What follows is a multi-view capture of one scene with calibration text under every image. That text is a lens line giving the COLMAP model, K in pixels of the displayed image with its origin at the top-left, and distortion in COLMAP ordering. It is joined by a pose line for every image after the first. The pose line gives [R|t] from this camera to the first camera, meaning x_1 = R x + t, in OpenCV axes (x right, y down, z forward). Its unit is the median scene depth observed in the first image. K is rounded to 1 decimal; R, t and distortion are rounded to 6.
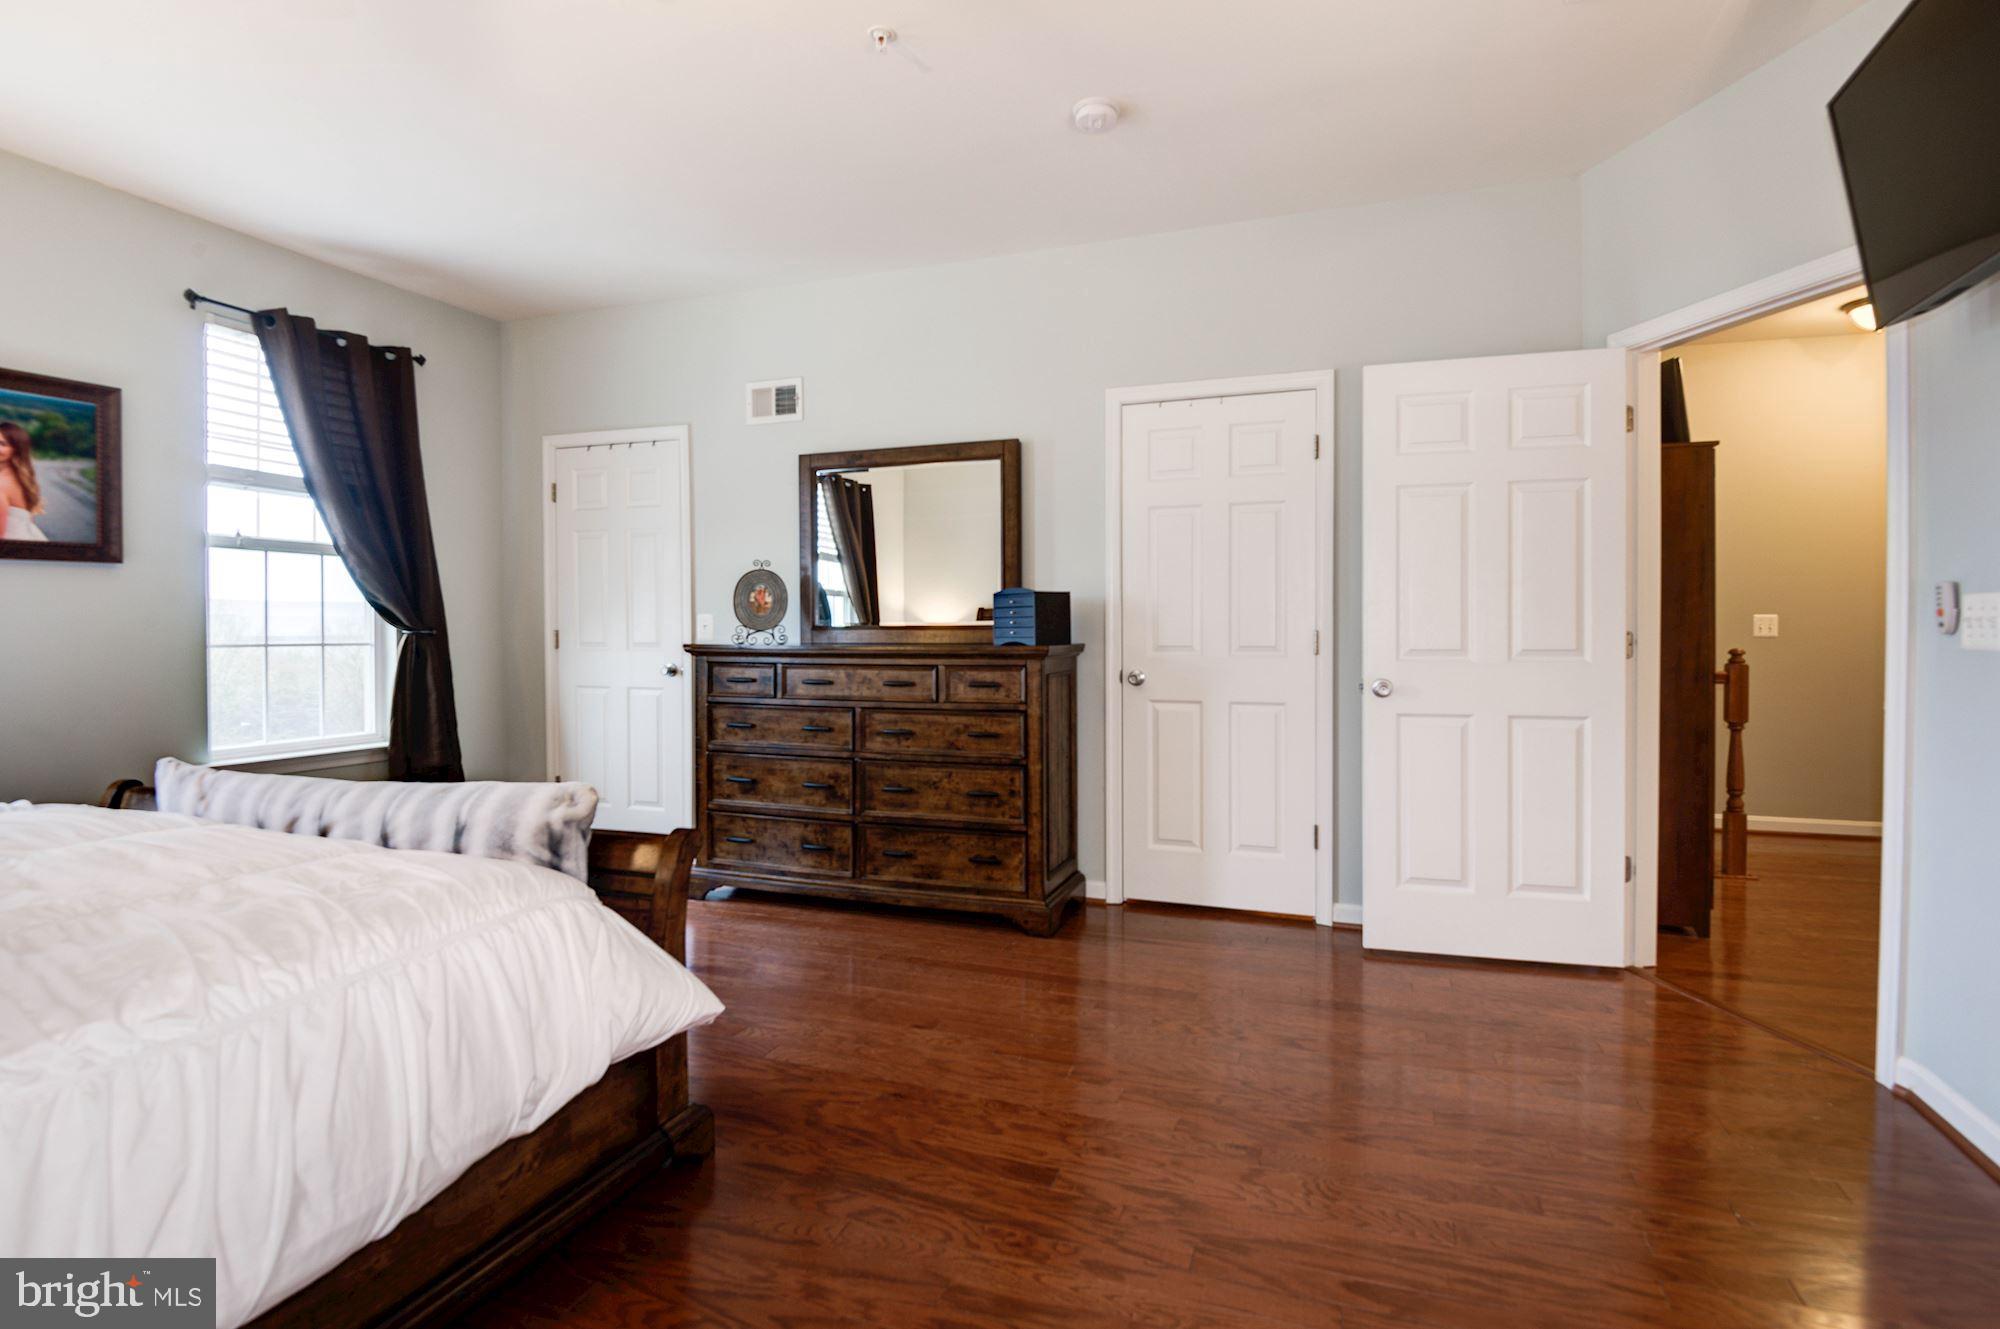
lens RADIAL K [[958.5, 0, 1010.7], [0, 958.5, 630.6], [0, 0, 1]] dist [0.001469, -0.018193]
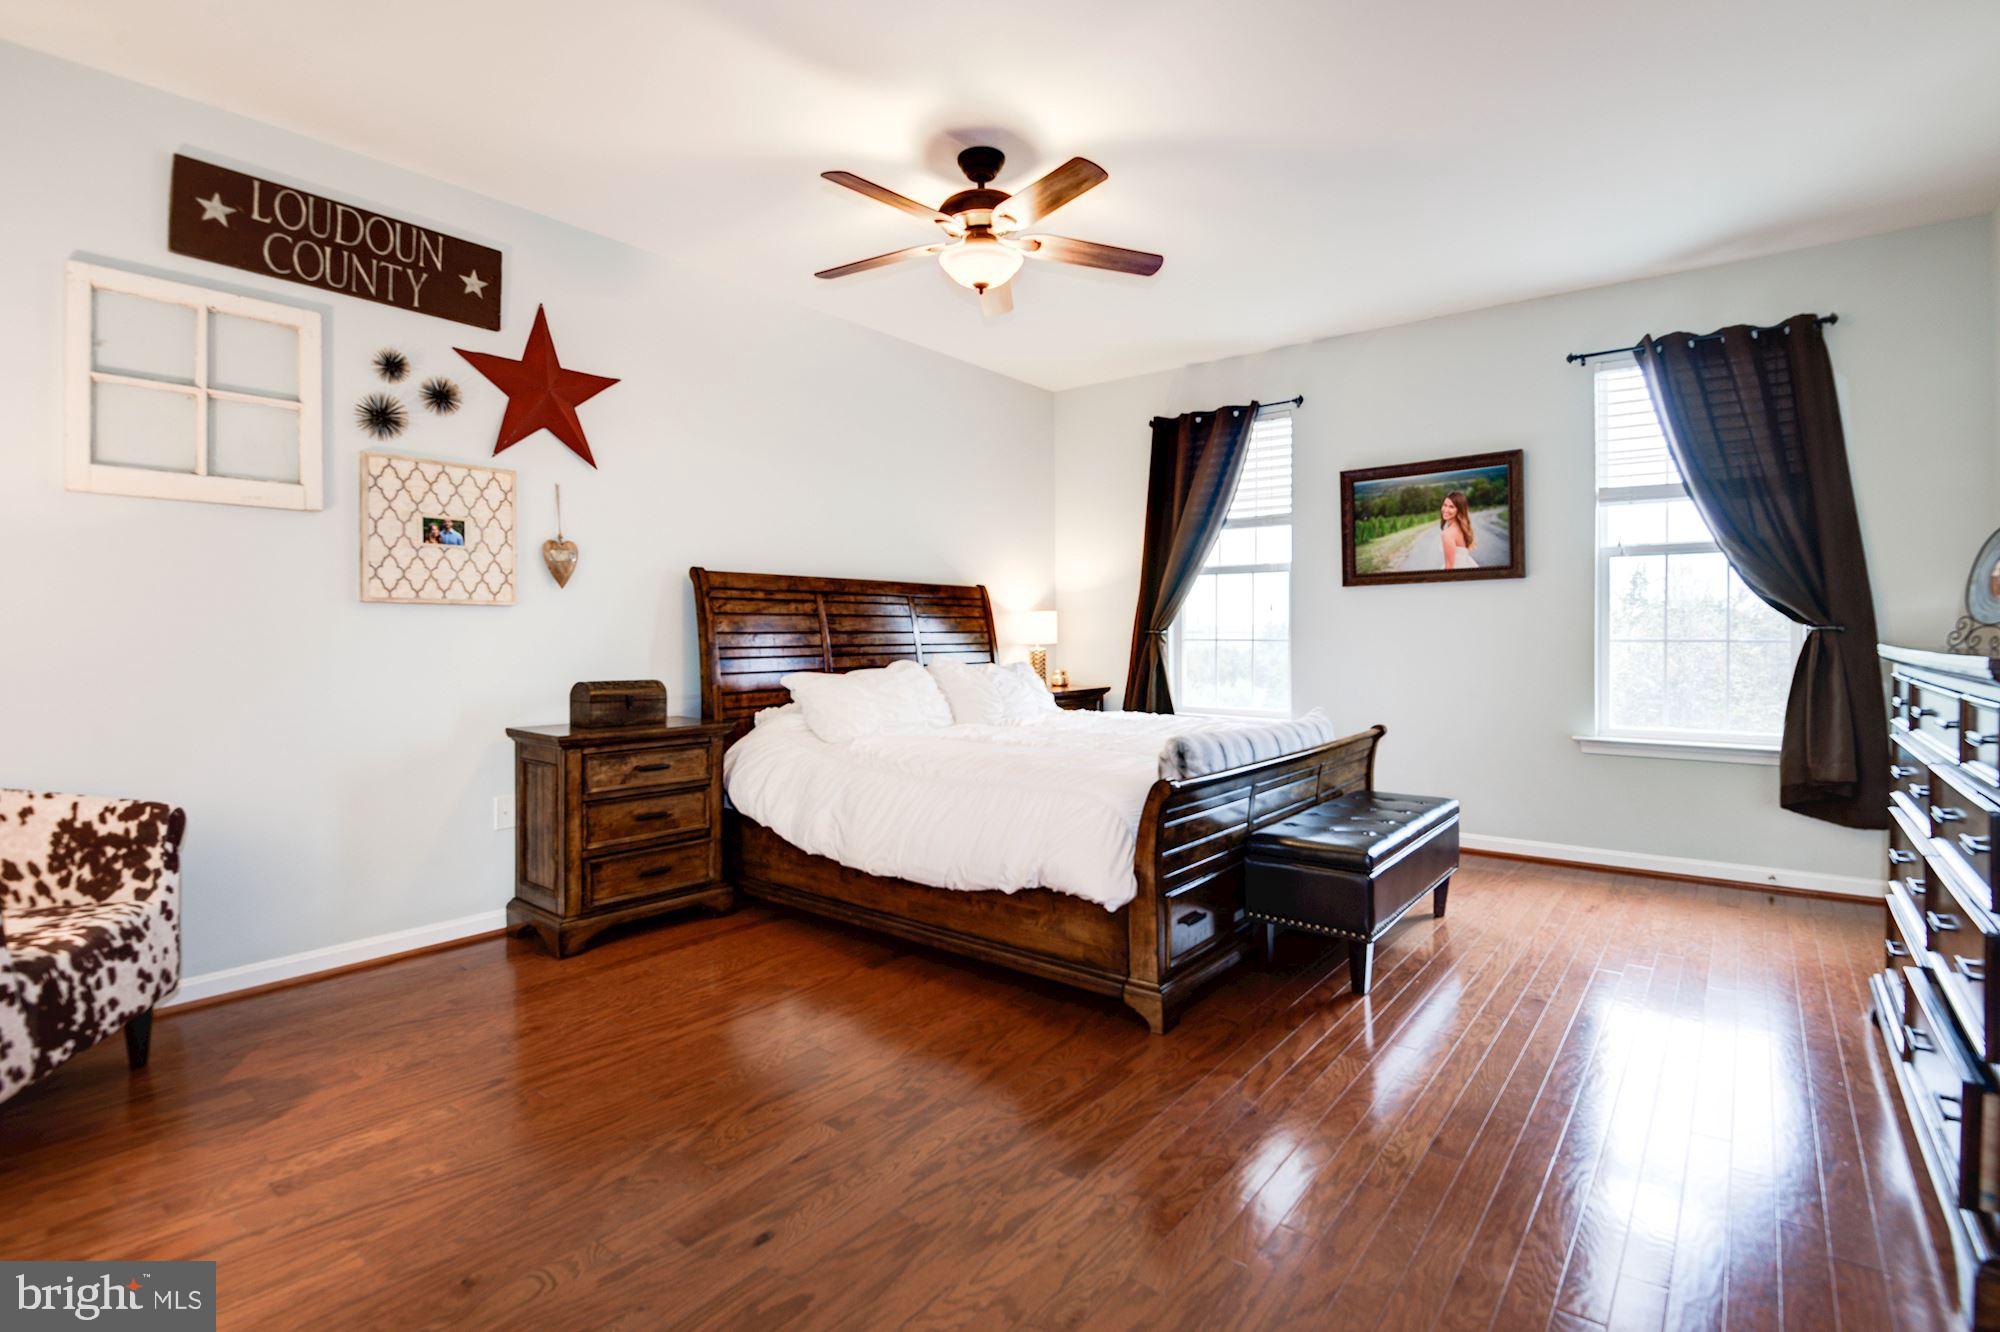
lens RADIAL K [[958.5, 0, 1010.7], [0, 958.5, 632.1], [0, 0, 1]] dist [0.001469, -0.018193]
pose [[-0.322964, 0.003369, -0.946405, 0.614687], [0.003345, 0.999991, 0.002418, 0.000725], [0.946405, -0.002385, -0.322973, 0.769322]]
